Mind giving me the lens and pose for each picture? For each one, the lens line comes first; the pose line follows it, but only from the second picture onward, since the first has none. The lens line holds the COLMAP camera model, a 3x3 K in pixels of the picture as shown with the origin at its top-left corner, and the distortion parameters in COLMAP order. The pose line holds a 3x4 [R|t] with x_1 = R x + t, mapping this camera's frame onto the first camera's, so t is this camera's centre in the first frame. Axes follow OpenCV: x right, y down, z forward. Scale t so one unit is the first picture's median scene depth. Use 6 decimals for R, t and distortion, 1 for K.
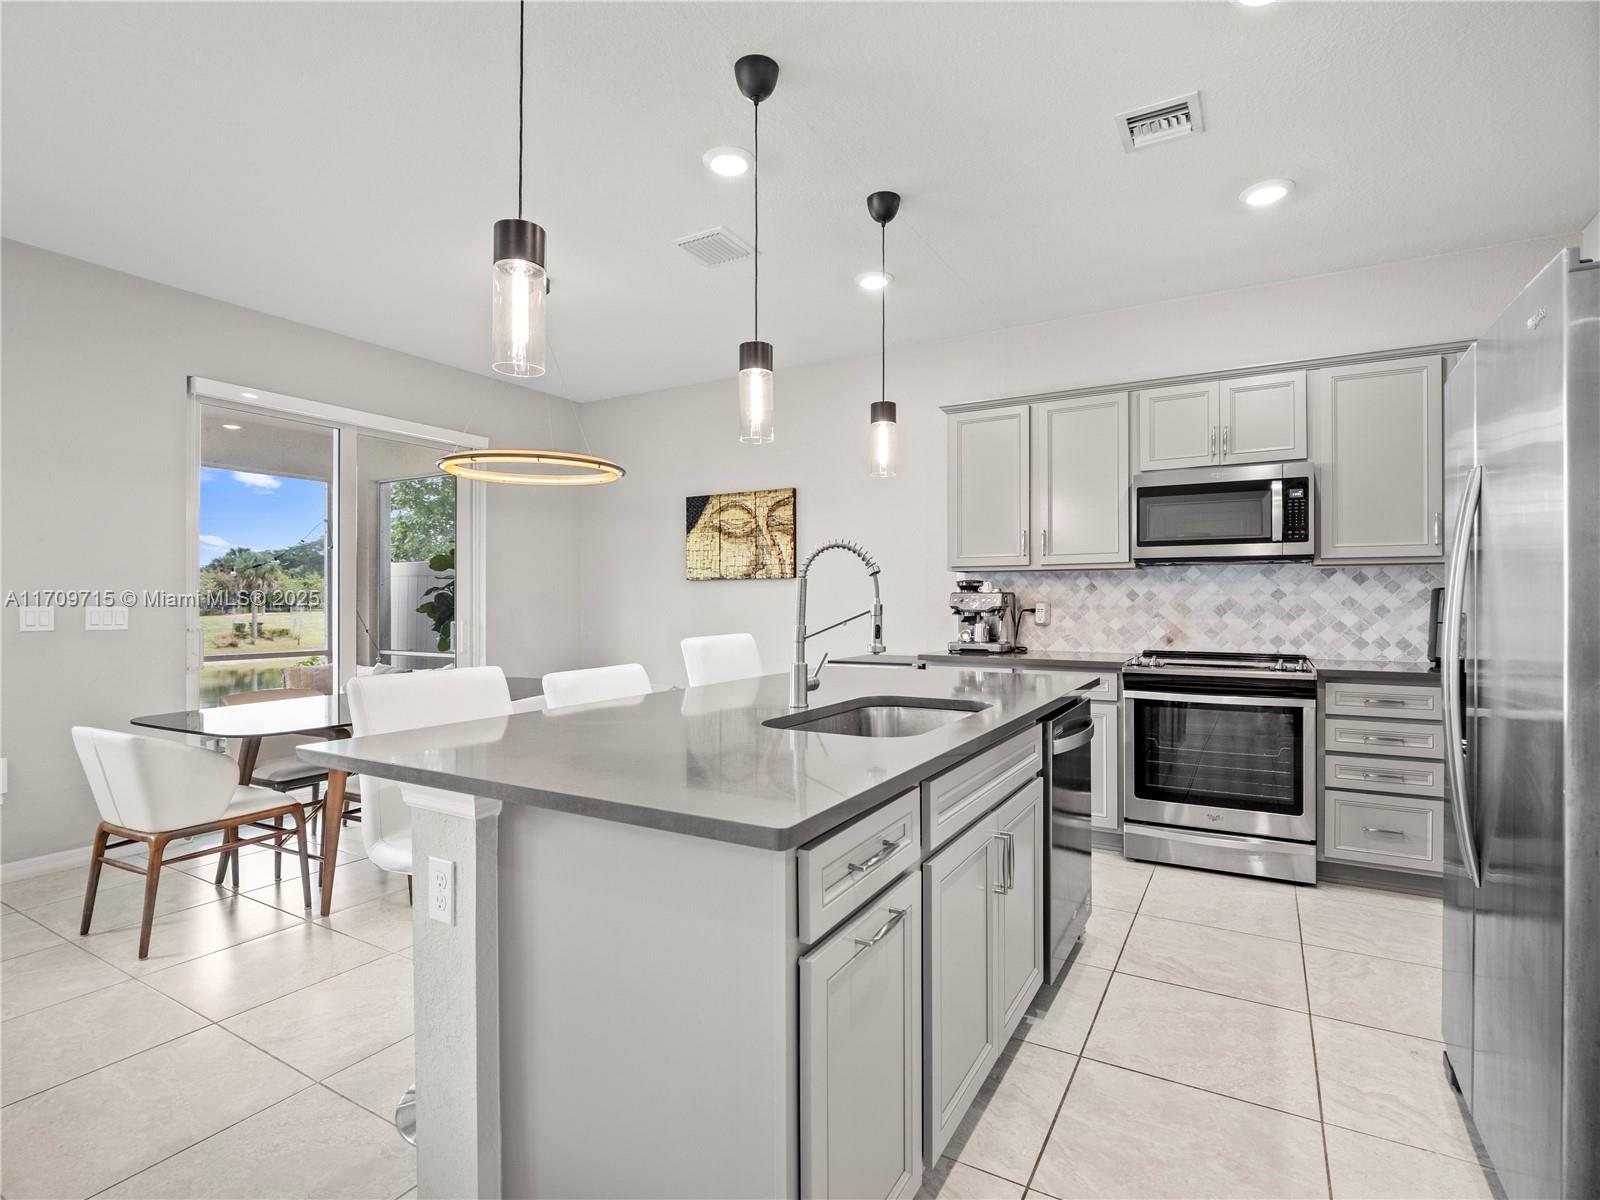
lens RADIAL K [[789.9, 0, 808.8], [0, 789.9, 599.8], [0, 0, 1]] dist [-0.001819, -0.008834]
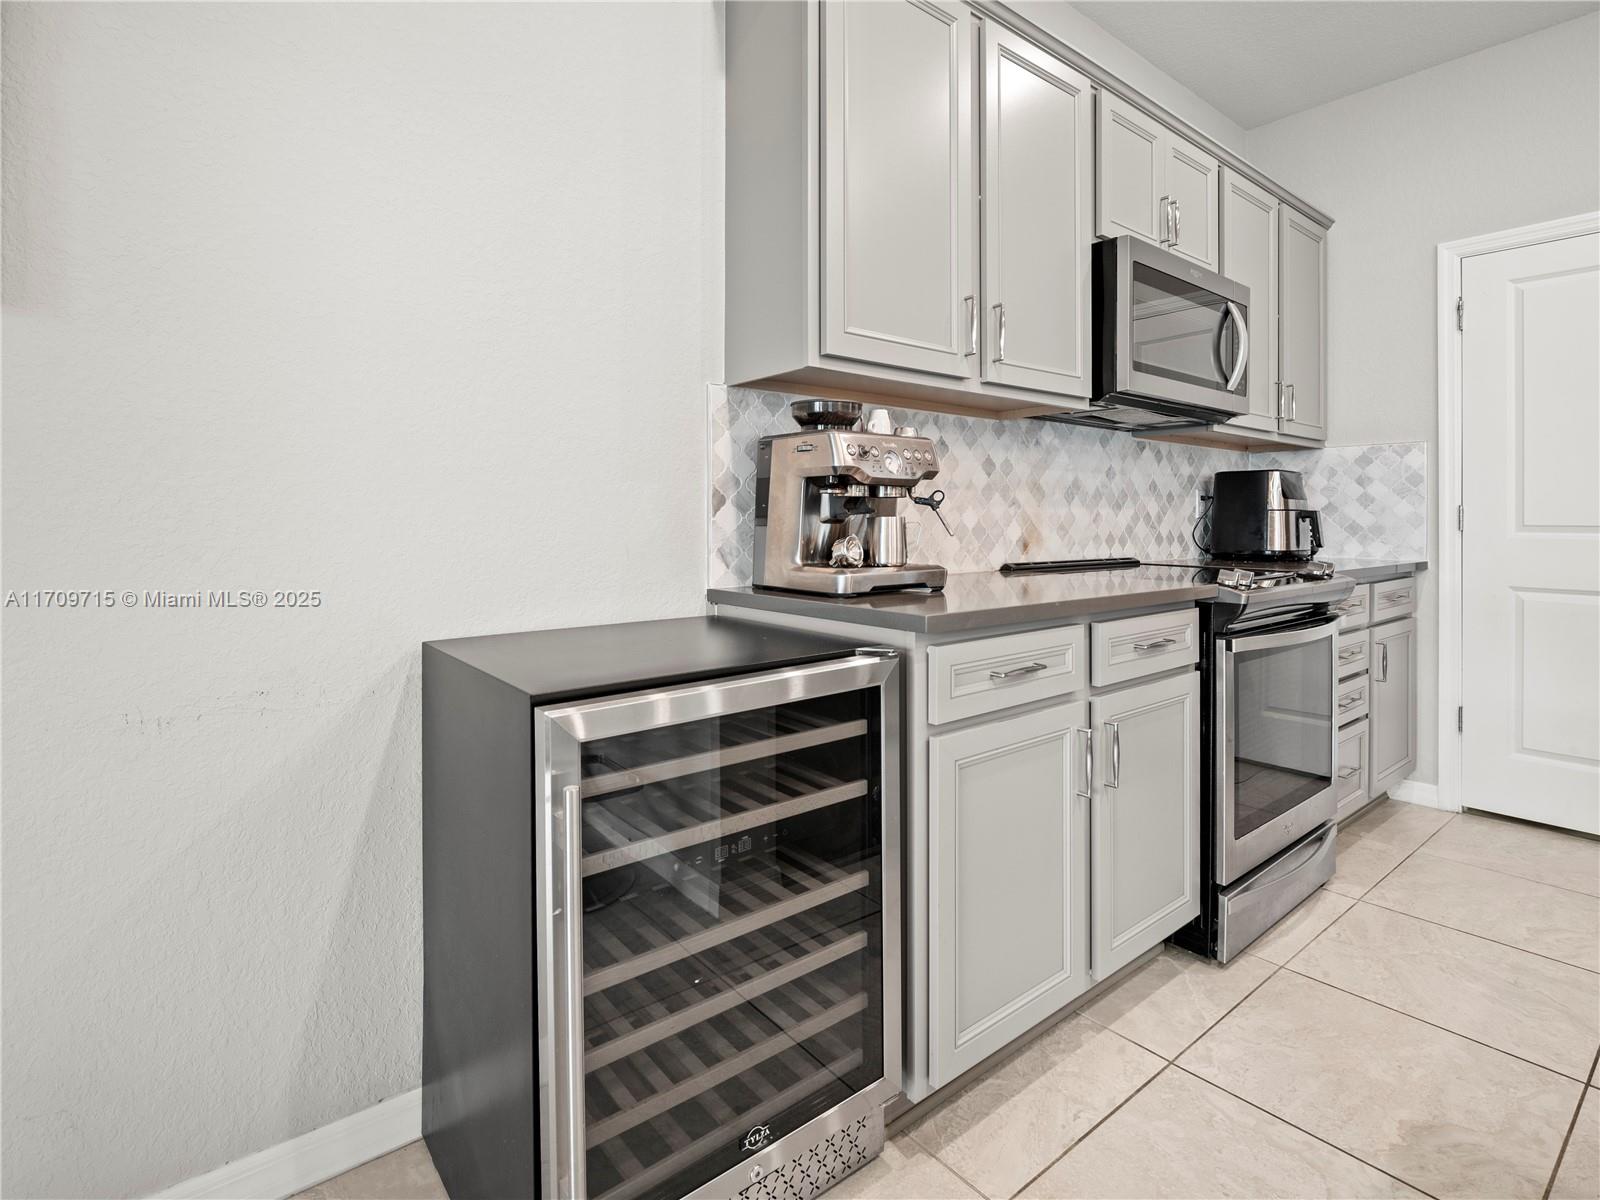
lens RADIAL K [[789.9, 0, 774.4], [0, 789.9, 532.6], [0, 0, 1]] dist [-0.001819, -0.008834]
pose [[0.375589, -0.011815, 0.926711, -0.159884], [-0.003070, 0.999897, 0.013992, 0.034732], [-0.926781, -0.008100, 0.375515, 0.950591]]
